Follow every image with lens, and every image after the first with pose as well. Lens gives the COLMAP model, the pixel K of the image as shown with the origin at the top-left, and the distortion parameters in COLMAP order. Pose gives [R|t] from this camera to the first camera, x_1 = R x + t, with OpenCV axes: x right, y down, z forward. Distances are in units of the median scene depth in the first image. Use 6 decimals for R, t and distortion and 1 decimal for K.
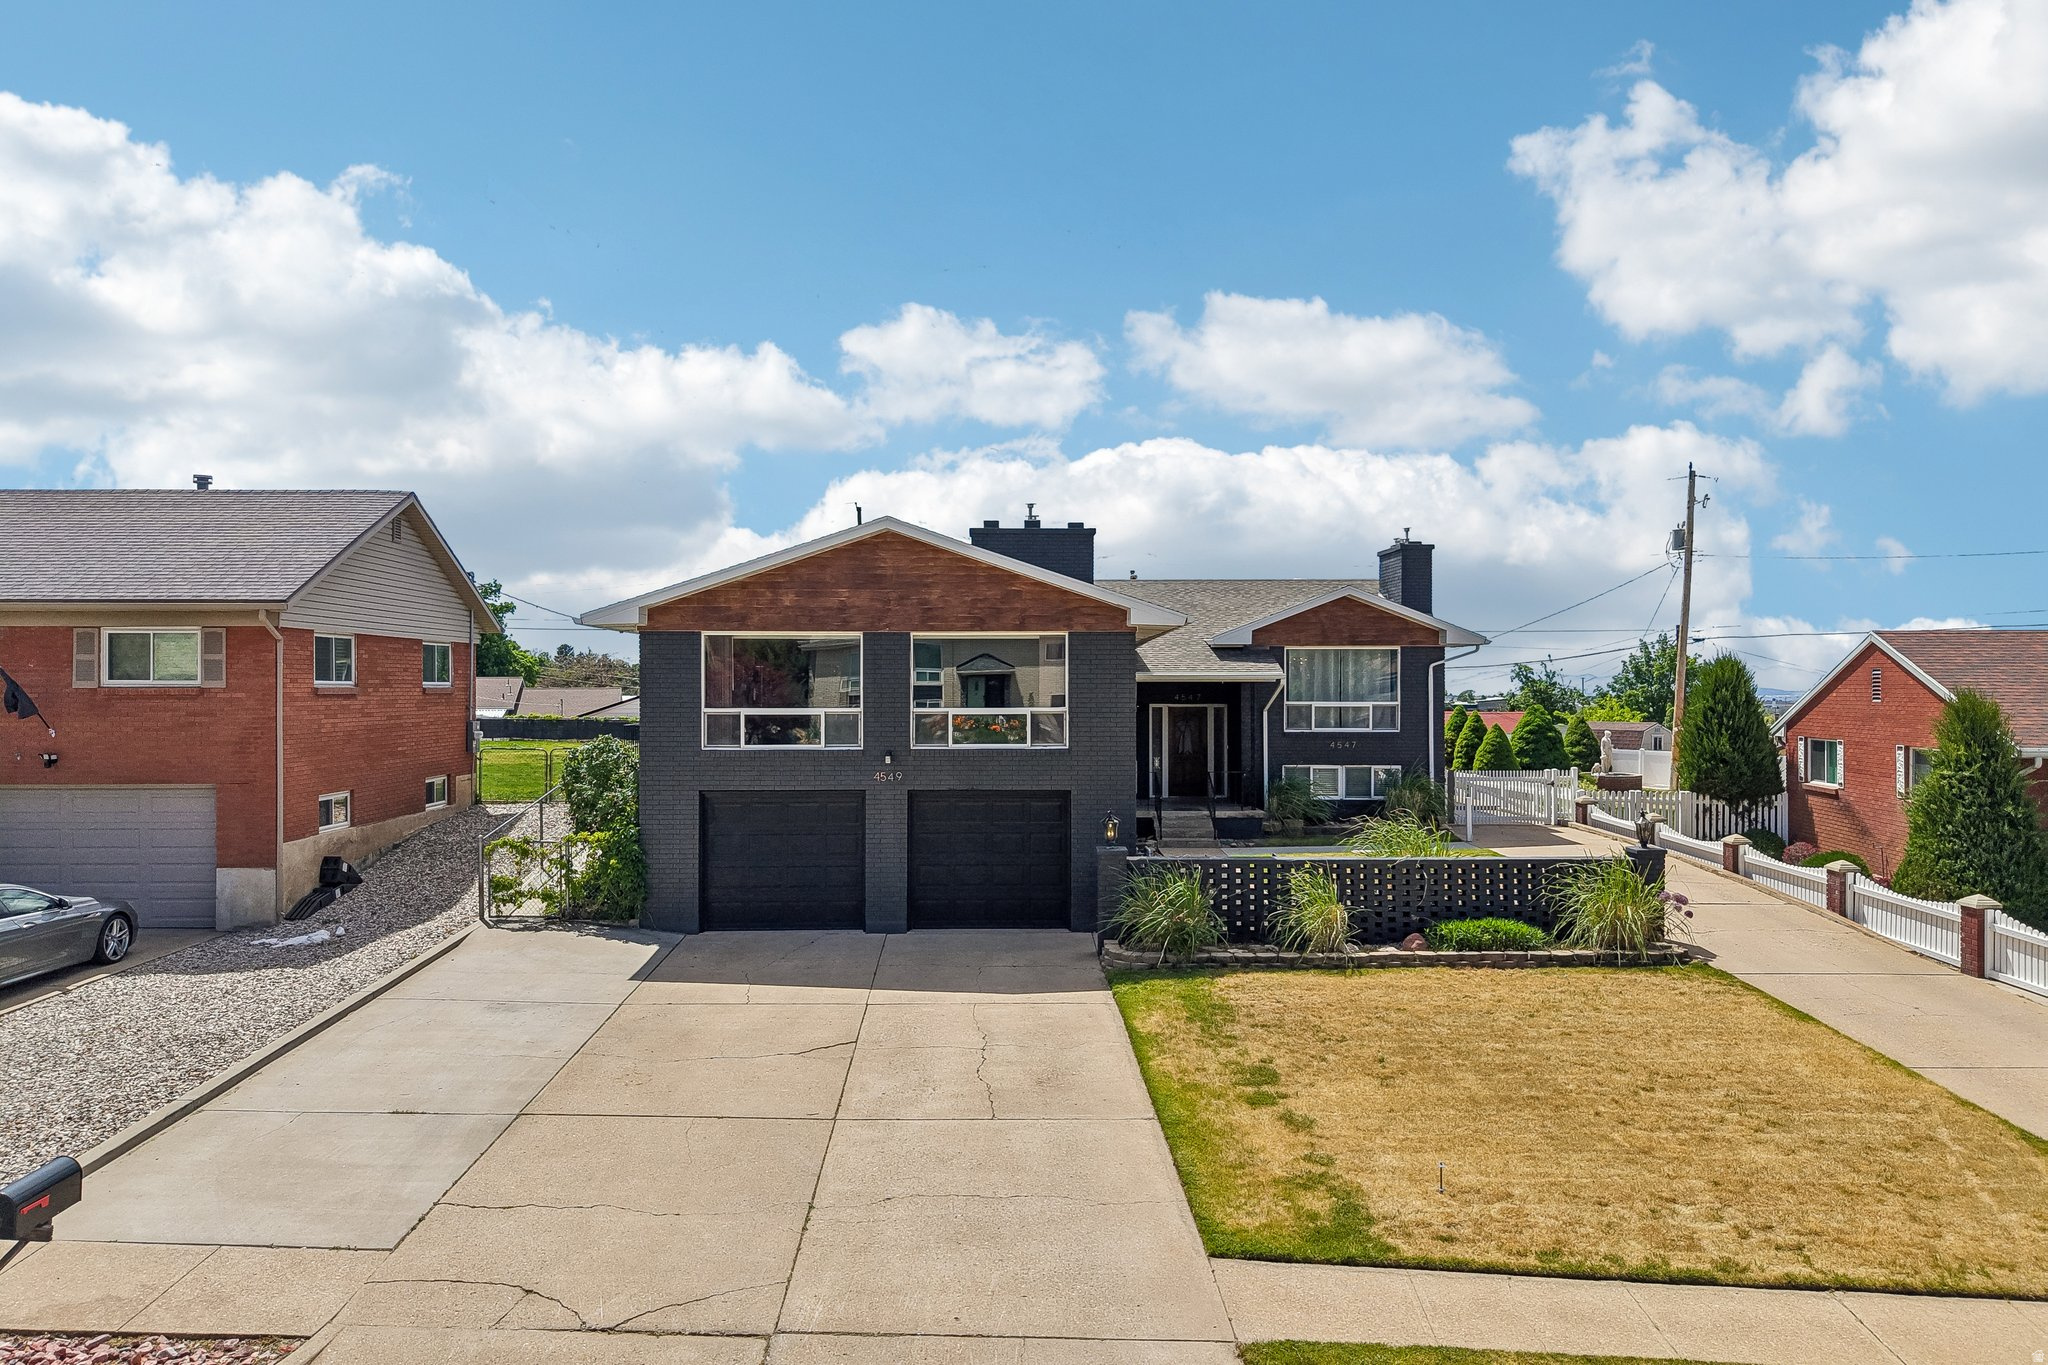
lens RADIAL K [[1362.5, 0, 1019.0], [0, 1362.5, 691.4], [0, 0, 1]] dist [0.043058, -0.053054]
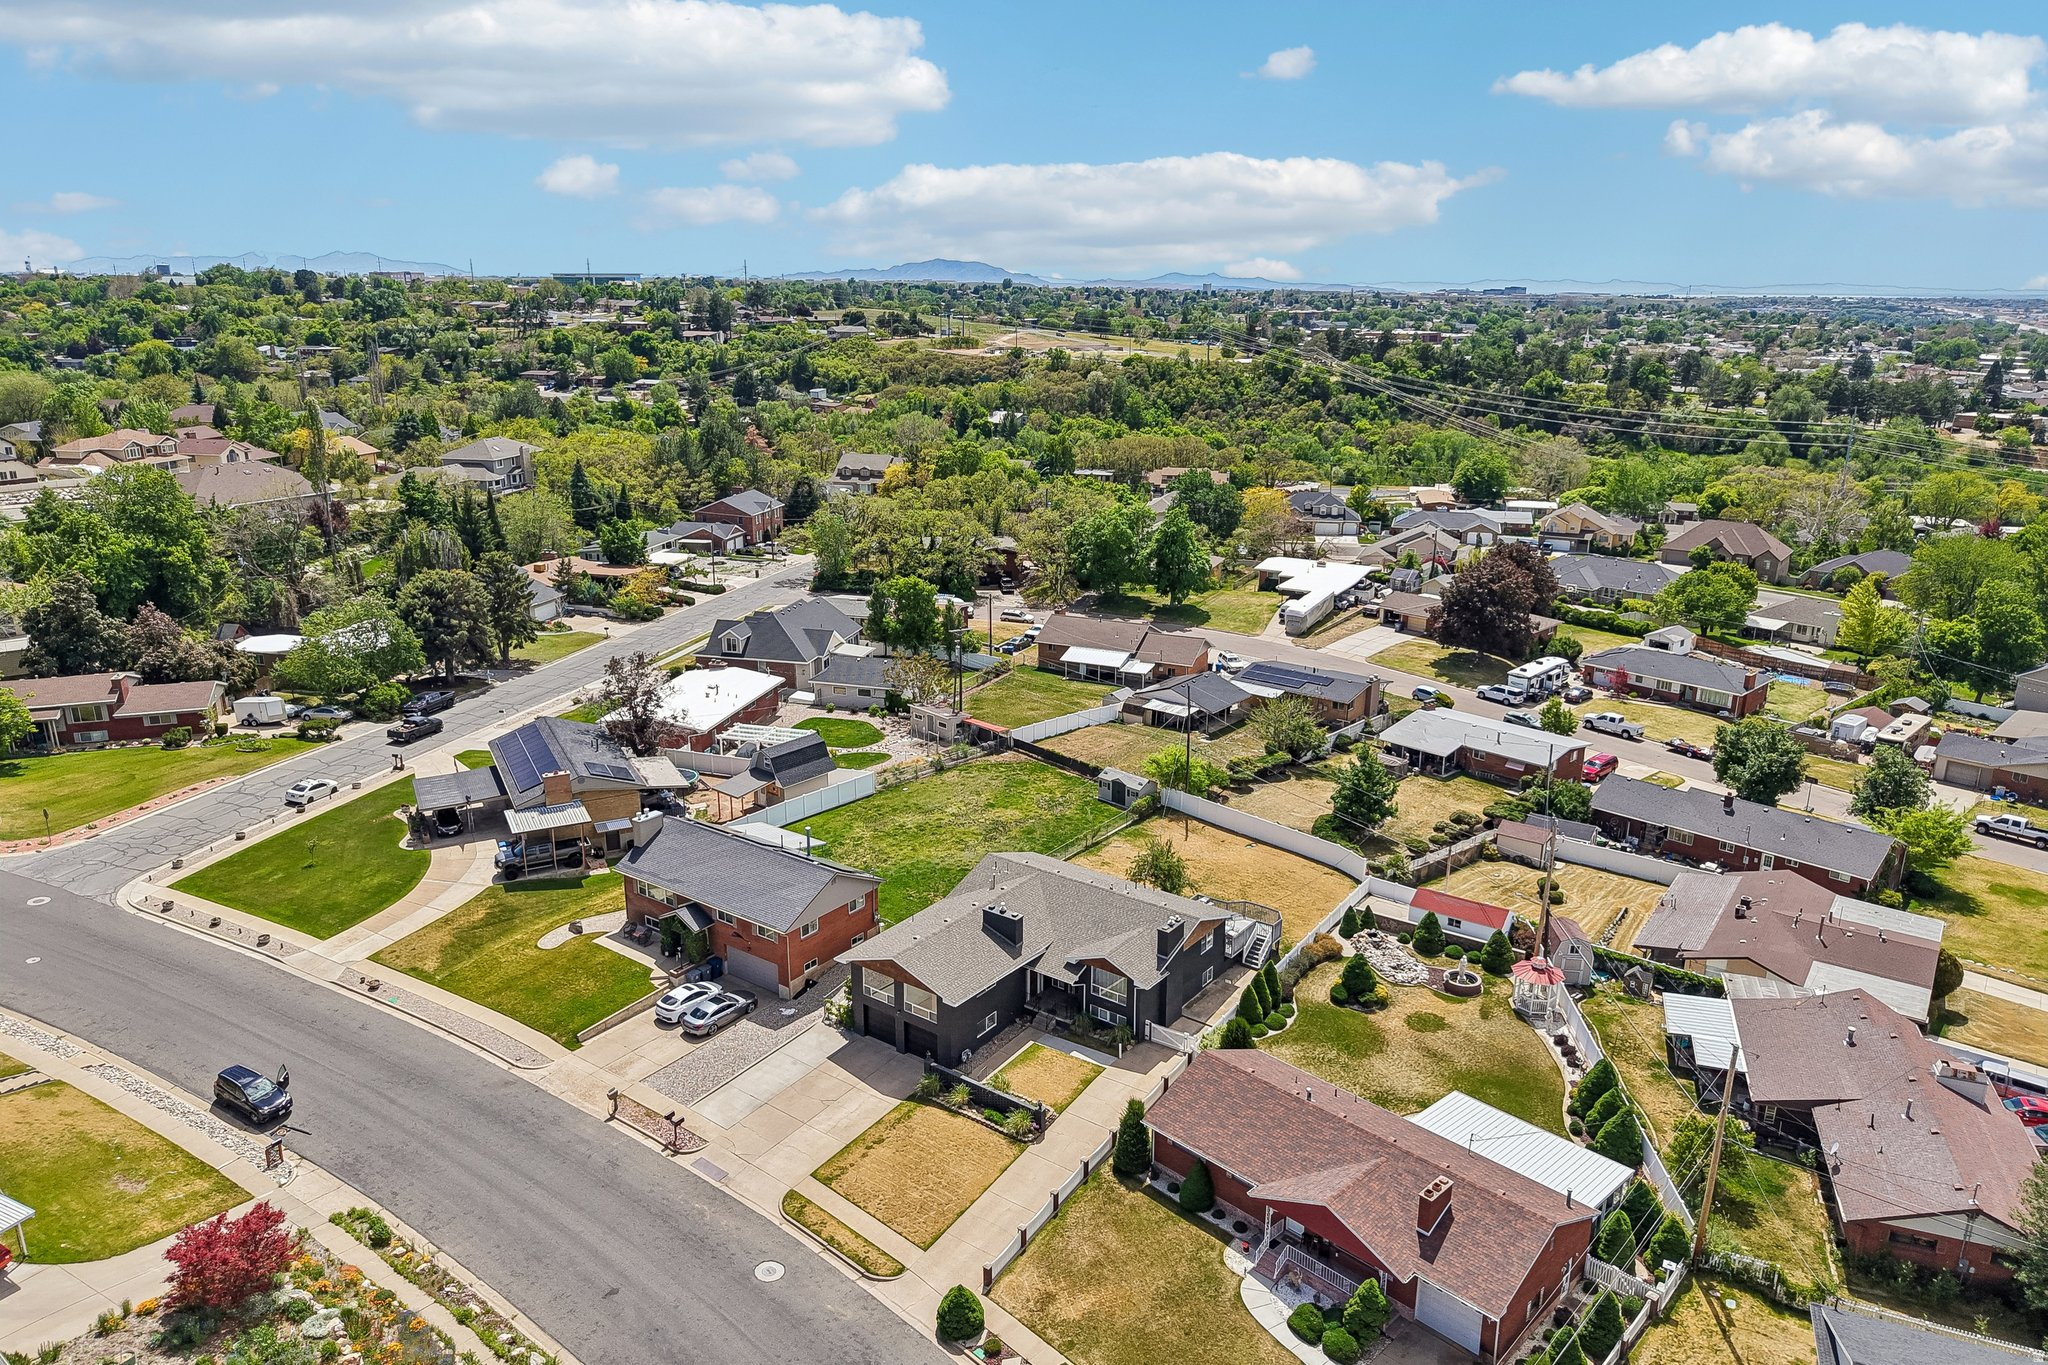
lens RADIAL K [[1362.5, 0, 1019.0], [0, 1362.5, 691.4], [0, 0, 1]] dist [0.043058, -0.053054]
pose [[0.789941, 0.173314, -0.588180, 2.194744], [-0.003854, 0.960609, 0.277878, -1.821402], [0.613171, -0.217241, 0.759492, -1.436450]]
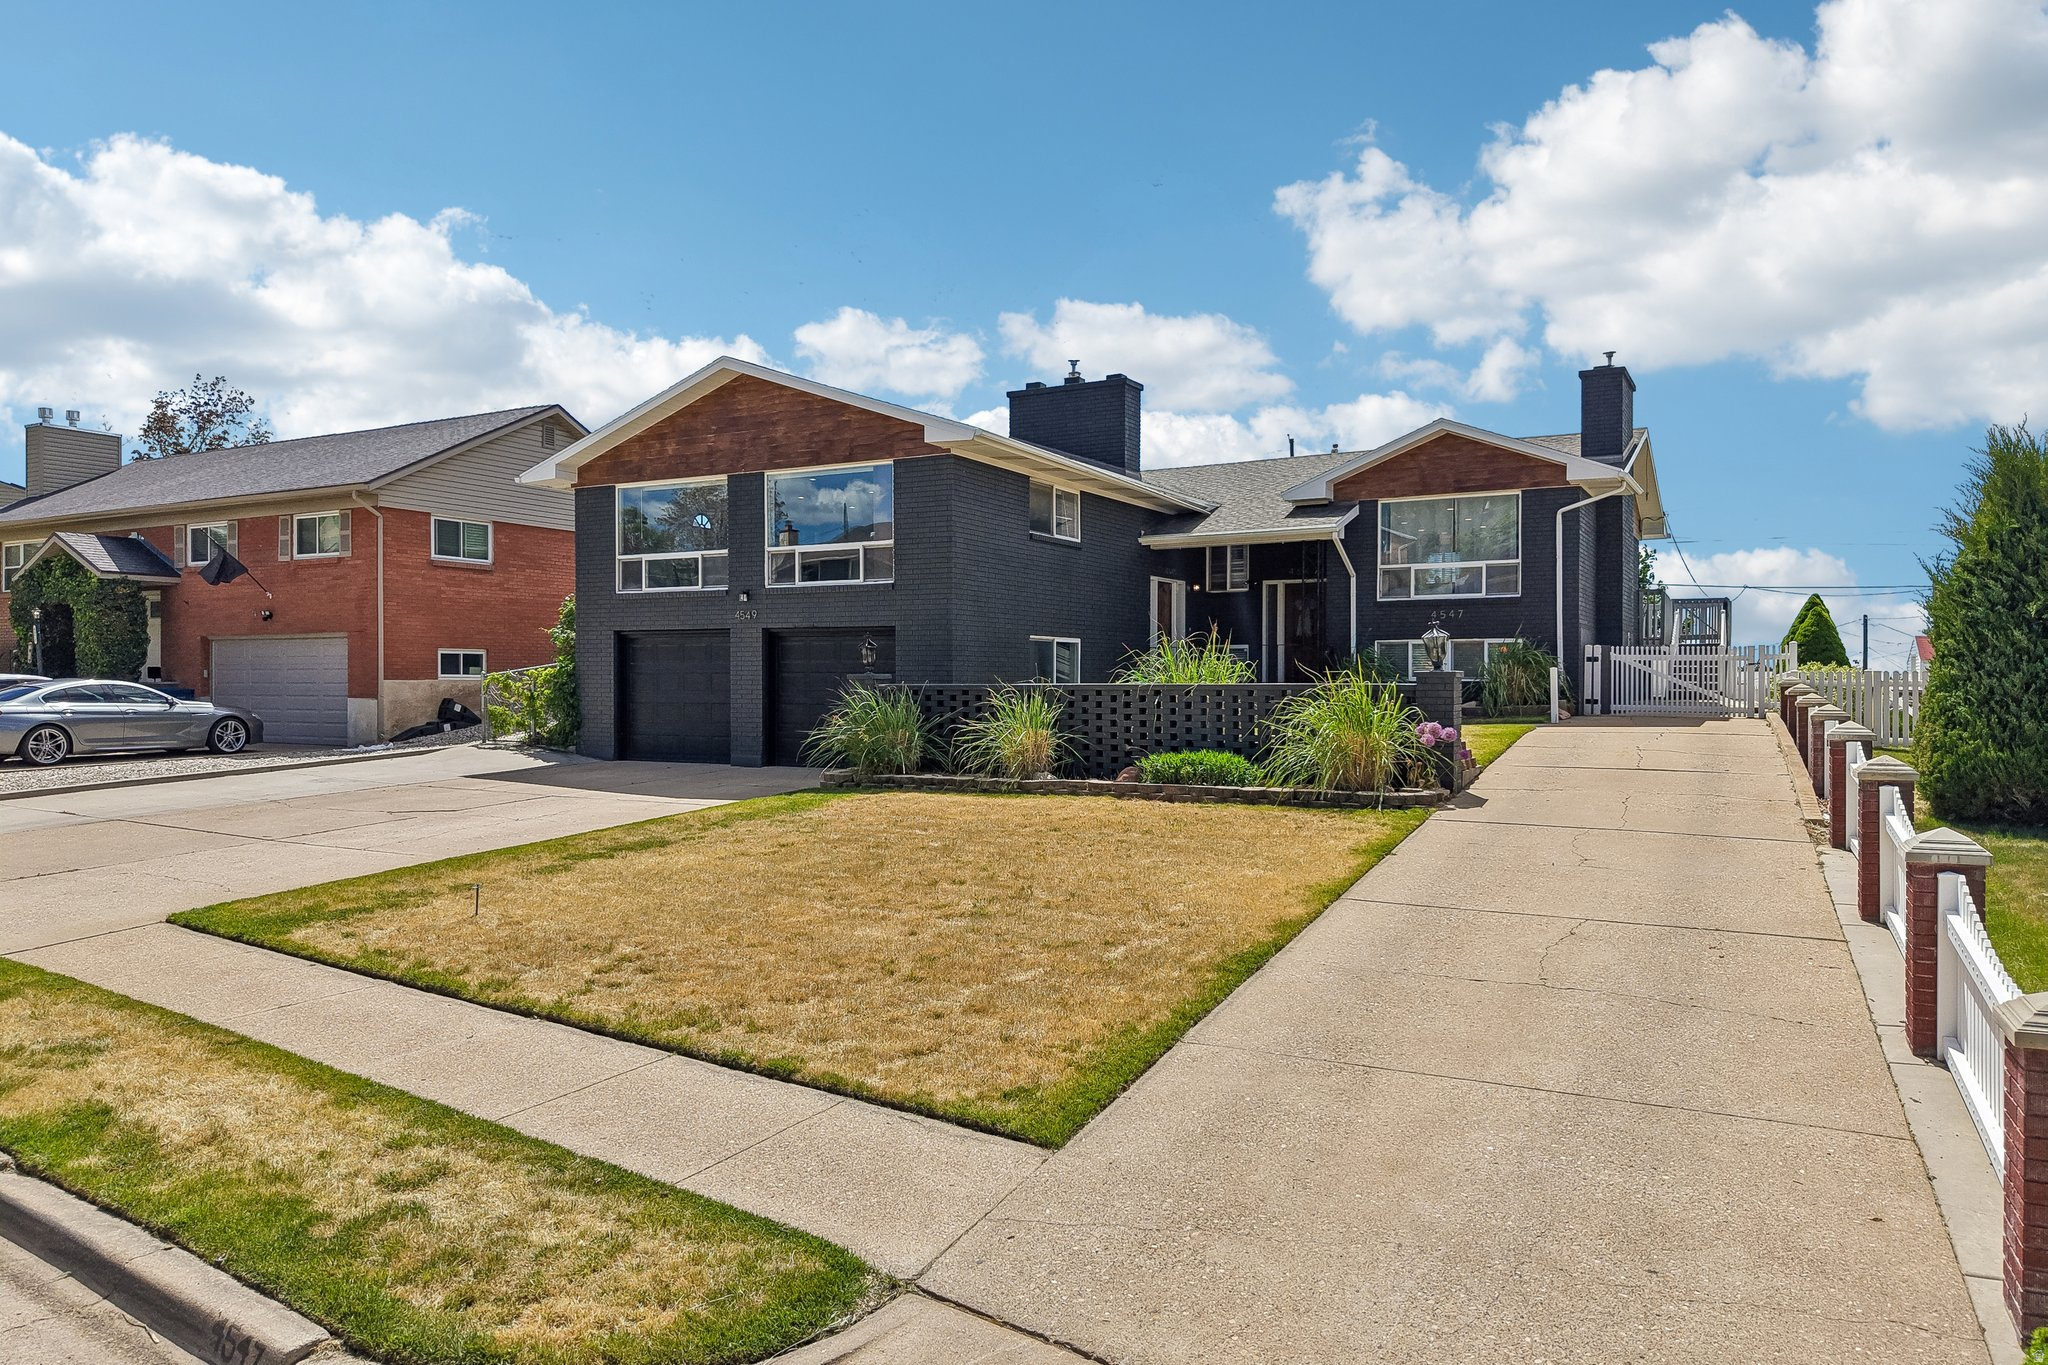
lens RADIAL K [[1362.5, 0, 1019.0], [0, 1362.5, 691.4], [0, 0, 1]] dist [0.043058, -0.053054]
pose [[0.861837, 0.004196, -0.507169, 0.600974], [-0.003057, 0.999991, 0.003079, 0.116437], [0.507177, -0.001103, 0.861841, 0.217142]]
